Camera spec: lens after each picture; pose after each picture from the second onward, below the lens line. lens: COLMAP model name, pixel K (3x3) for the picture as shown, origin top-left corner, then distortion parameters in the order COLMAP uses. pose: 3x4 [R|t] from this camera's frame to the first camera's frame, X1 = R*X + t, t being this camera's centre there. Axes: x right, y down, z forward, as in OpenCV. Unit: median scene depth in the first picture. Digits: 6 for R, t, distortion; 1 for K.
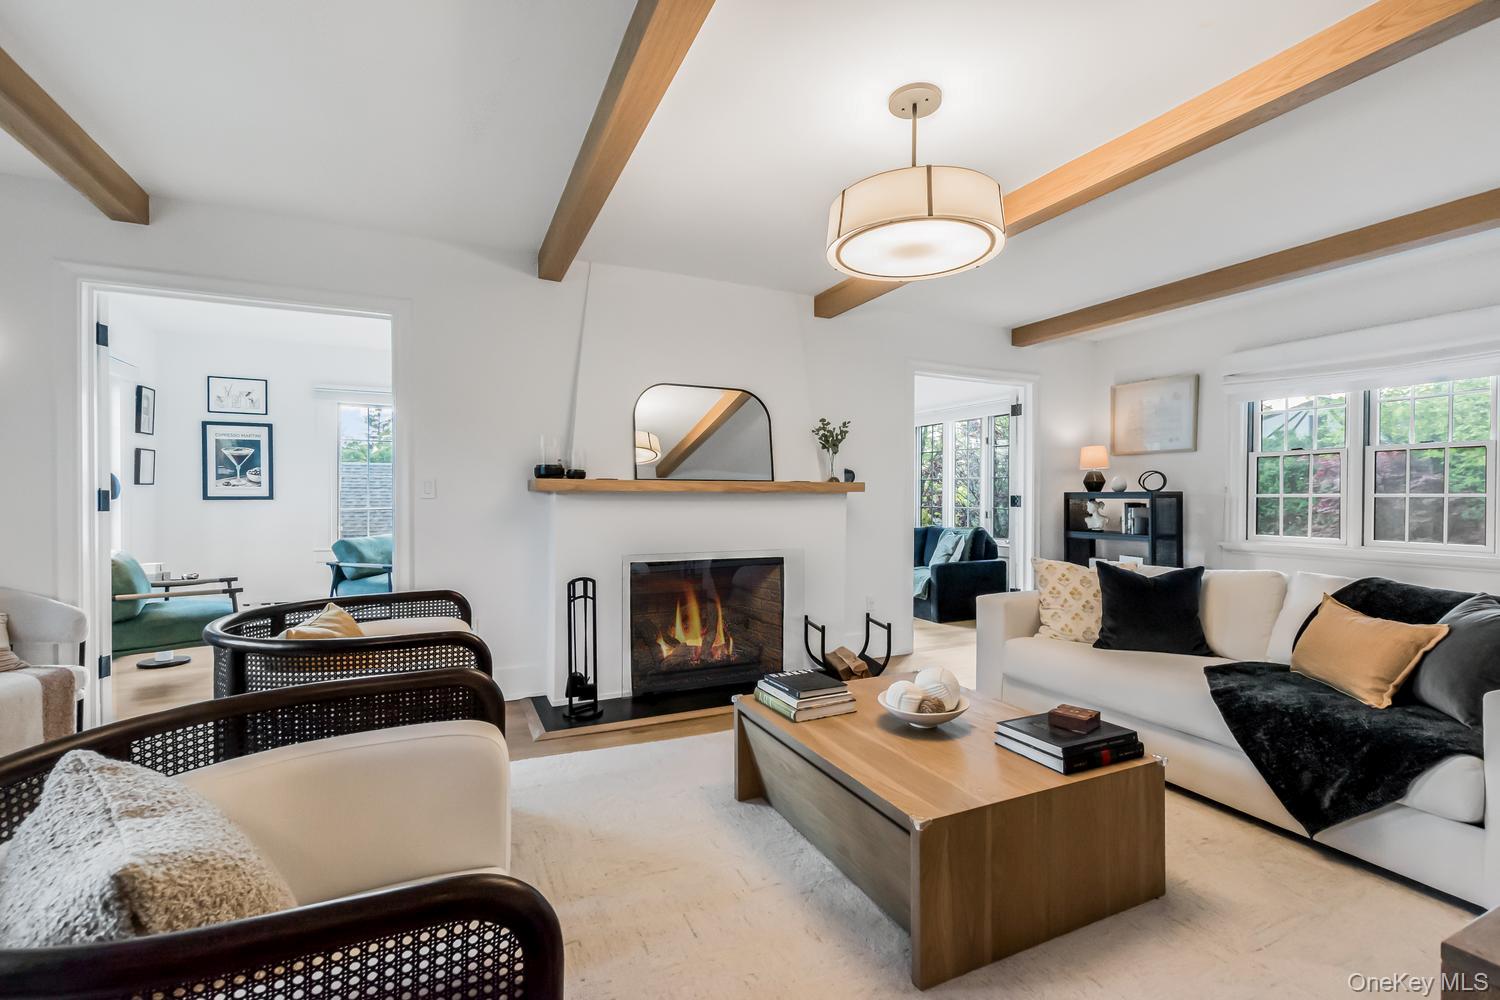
lens RADIAL K [[658.0, 0, 748.9], [0, 658.0, 506.7], [0, 0, 1]] dist [0.001785, 0.000102]
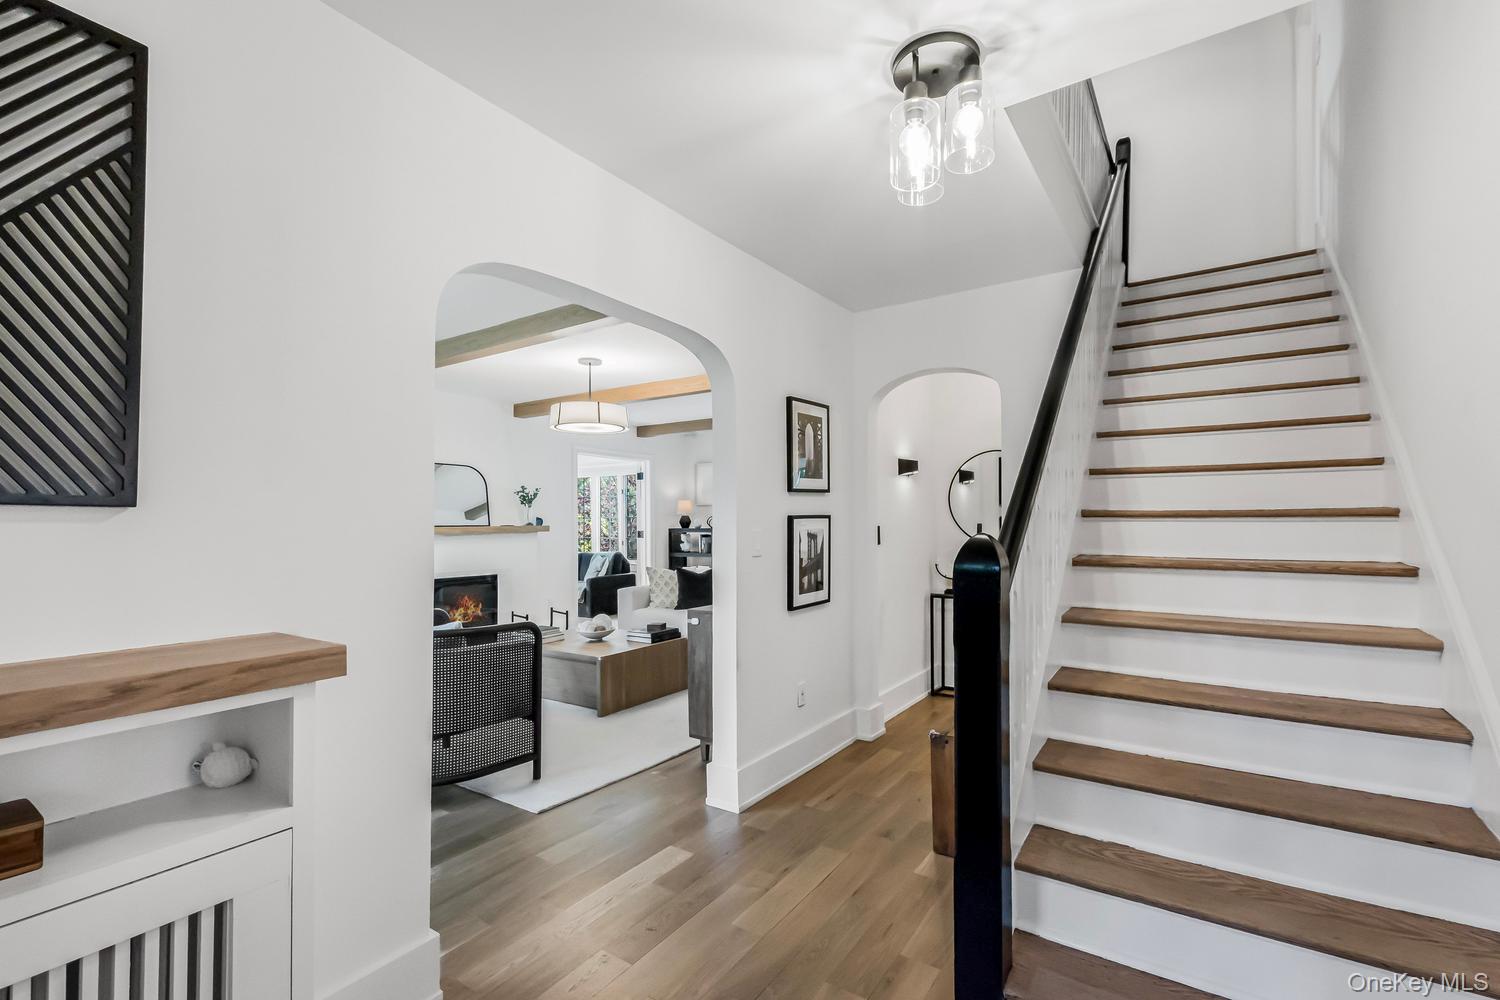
lens RADIAL K [[658.0, 0, 748.9], [0, 658.0, 506.7], [0, 0, 1]] dist [0.001785, 0.000102]
pose [[0.859675, 0.004822, 0.510818, -0.184627], [0.016058, 0.999206, -0.036458, -0.013668], [-0.510588, 0.039545, 0.858915, -0.512818]]
